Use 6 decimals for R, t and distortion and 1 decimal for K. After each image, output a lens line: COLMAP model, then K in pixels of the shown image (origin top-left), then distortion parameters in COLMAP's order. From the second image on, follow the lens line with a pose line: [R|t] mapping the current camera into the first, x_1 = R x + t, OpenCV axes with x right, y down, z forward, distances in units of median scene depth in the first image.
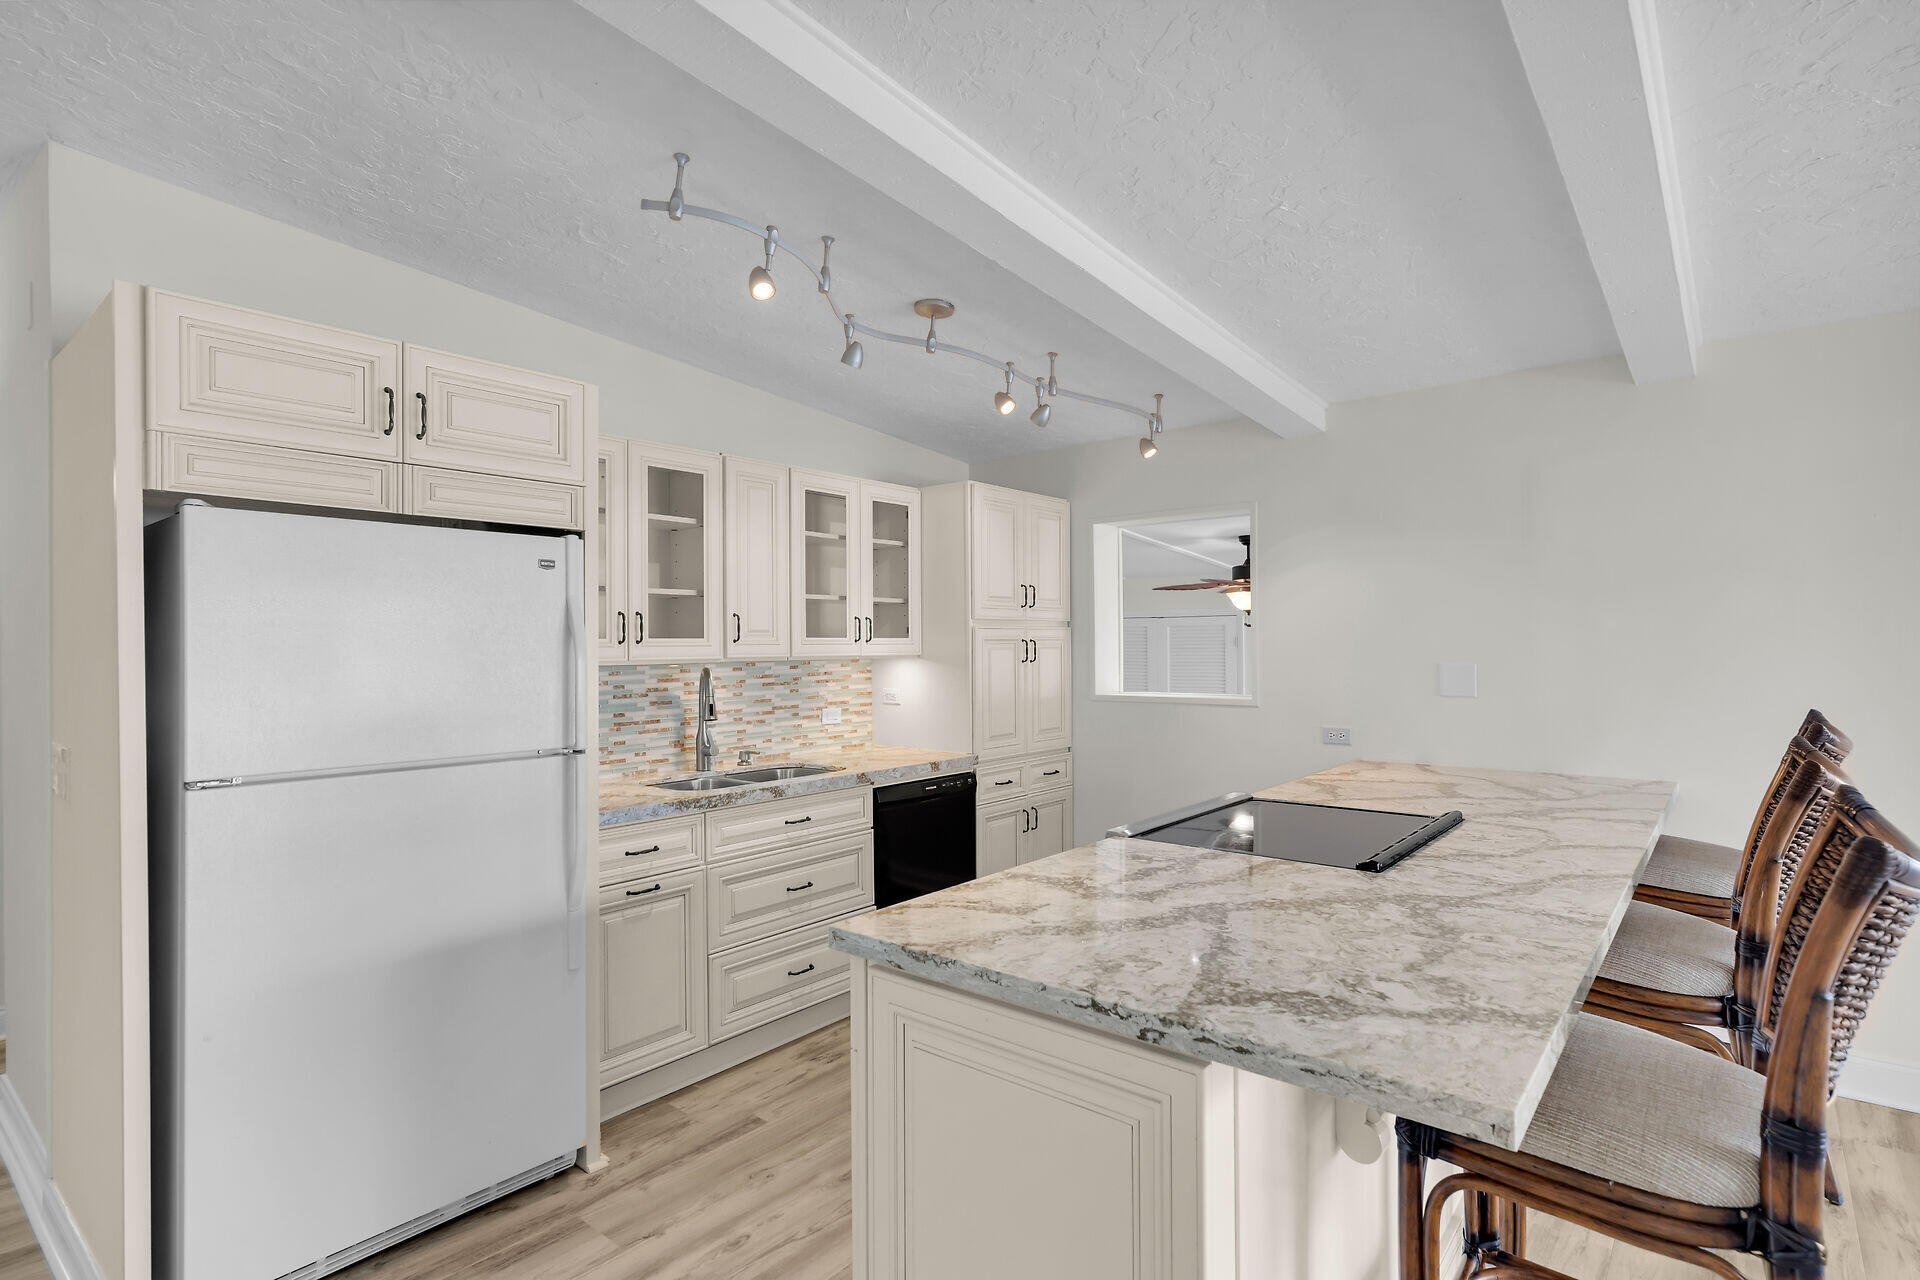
lens RADIAL K [[966.3, 0, 956.6], [0, 966.3, 648.2], [0, 0, 1]] dist [-0.005325, -0.001053]
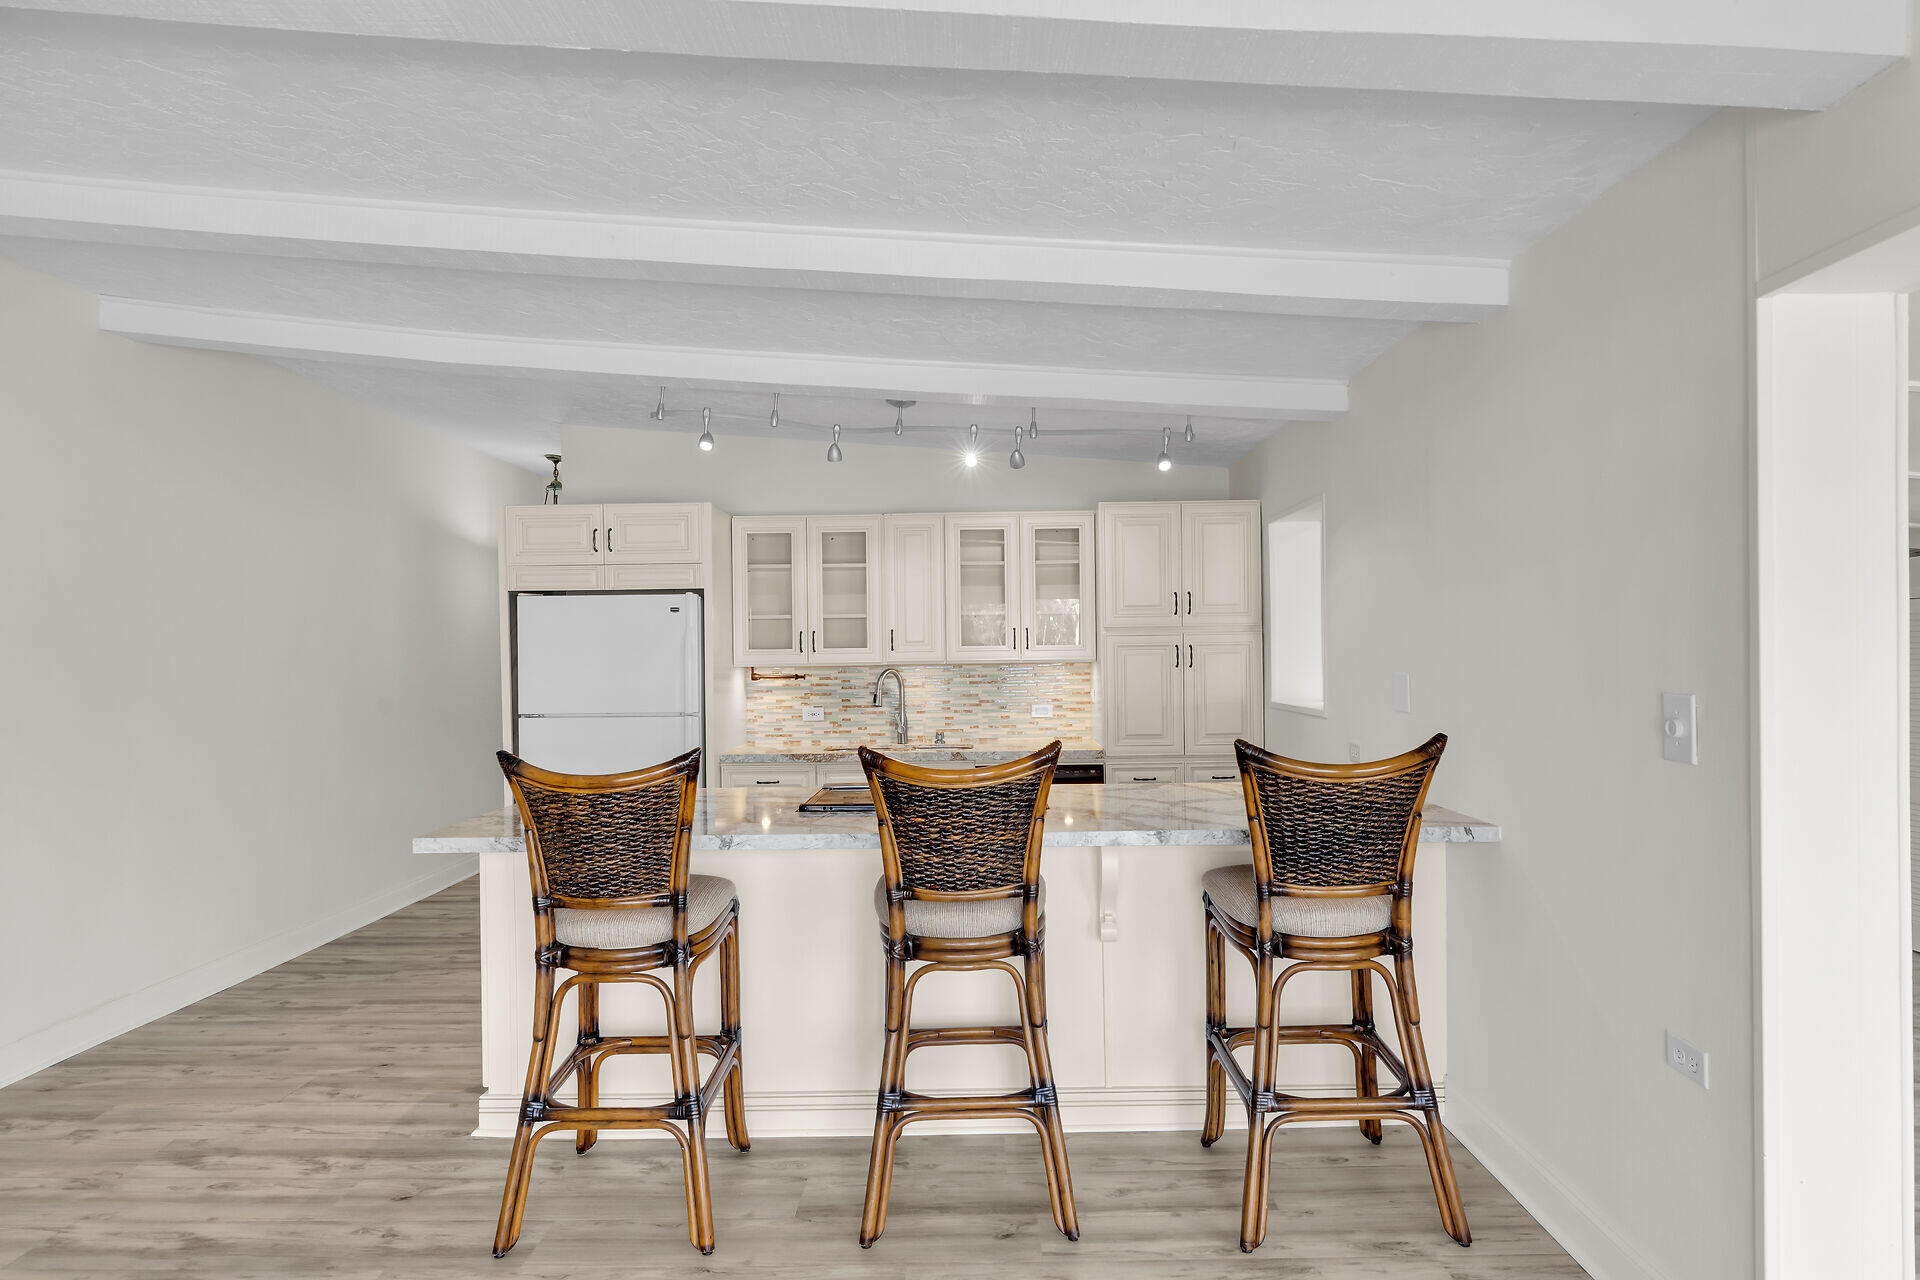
lens RADIAL K [[1008.1, 0, 909.6], [0, 1008.1, 643.4], [0, 0, 1]] dist [-0.004066, 0.001534]
pose [[0.620027, -0.011564, -0.784496, 0.797098], [0.005709, 0.999931, -0.010228, -0.001366], [0.784560, 0.001863, 0.620050, 0.106135]]
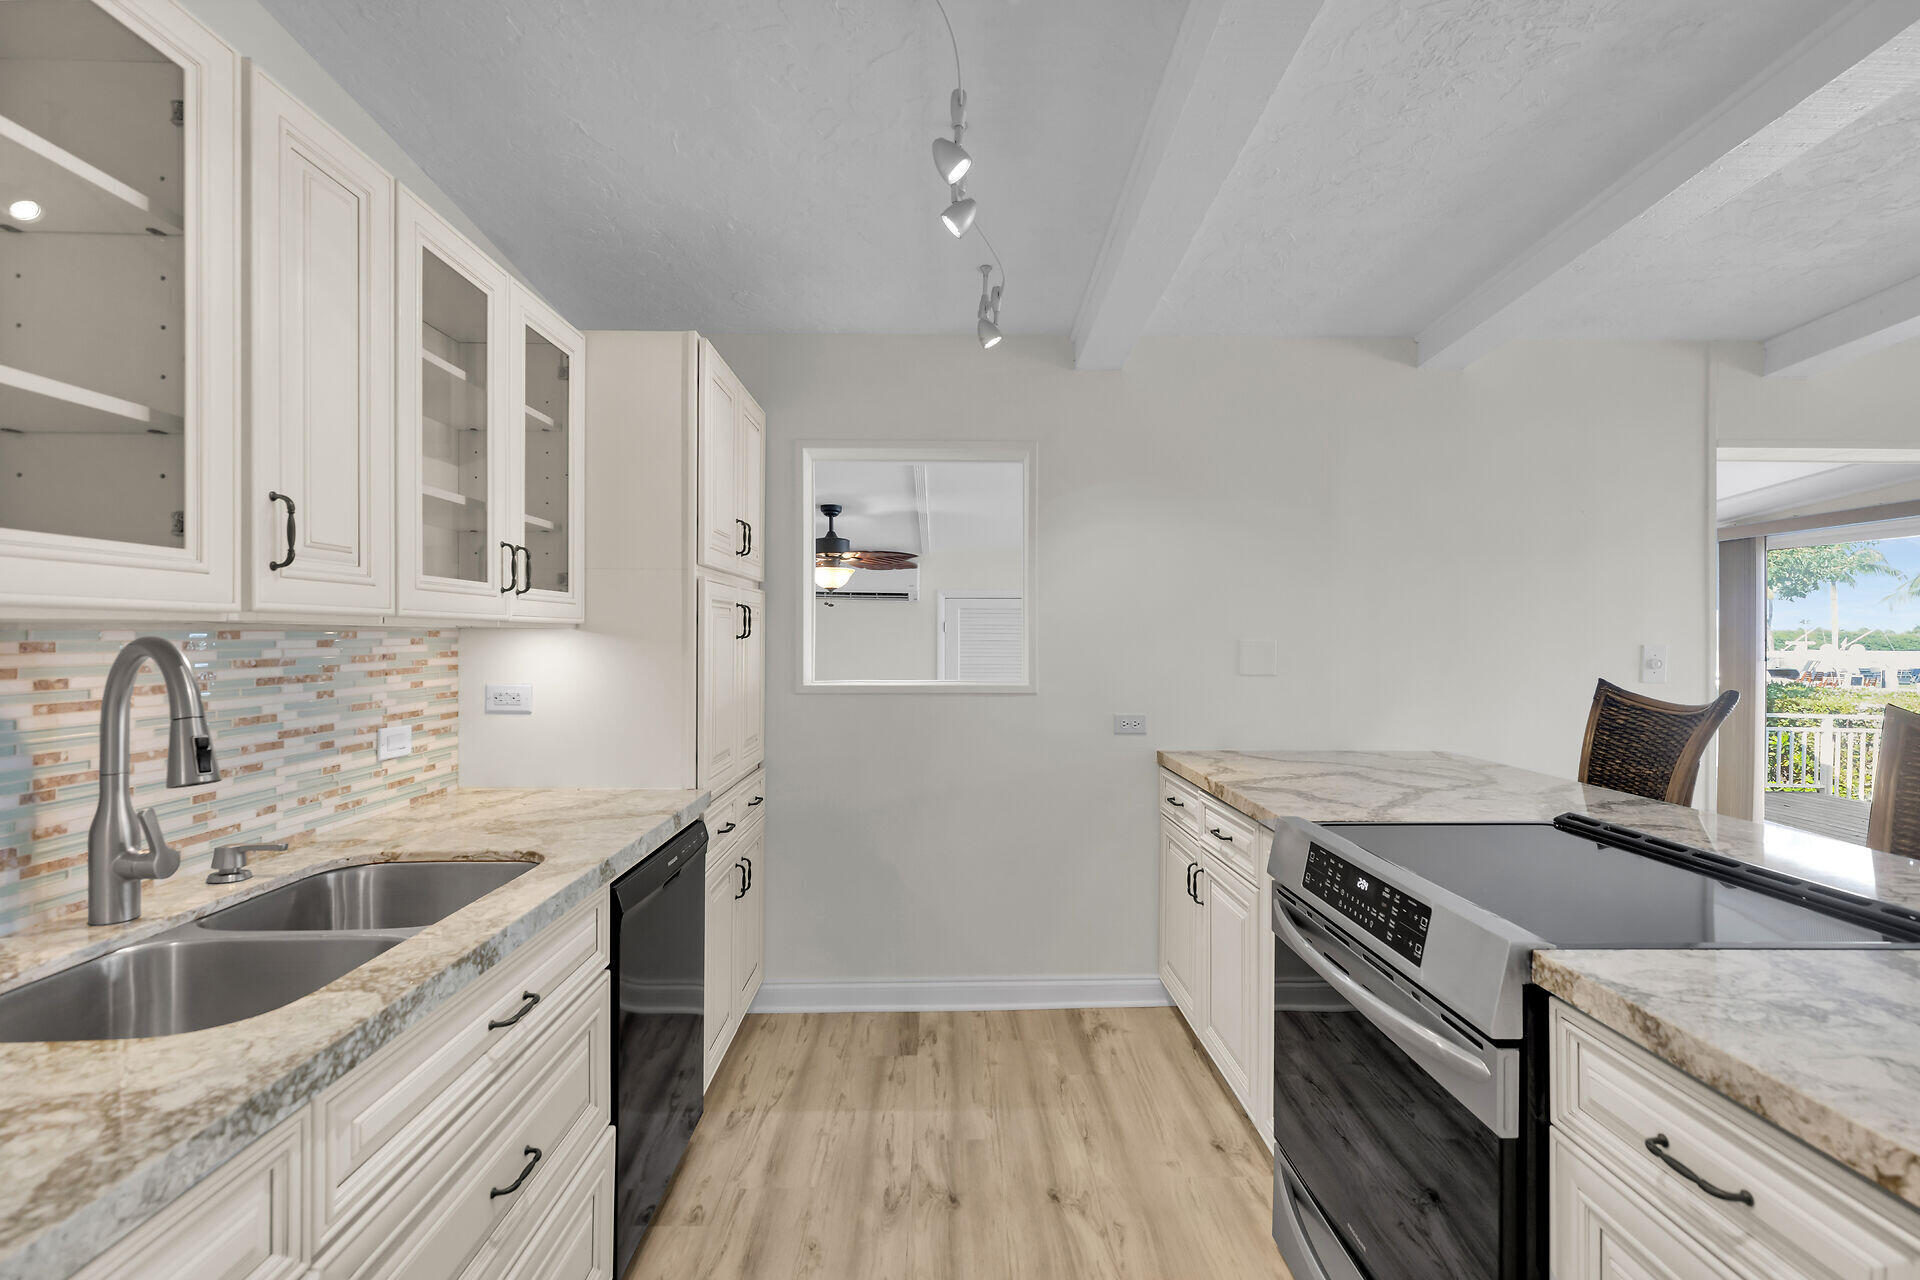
lens RADIAL K [[863.5, 0, 955.4], [0, 863.5, 635.7], [0, 0, 1]] dist [0.009078, -0.001260]
pose [[0.757330, 0.009060, 0.652970, -0.217329], [-0.003620, 0.999947, -0.009675, 0.019325], [-0.653022, 0.004963, 0.757322, 0.497326]]
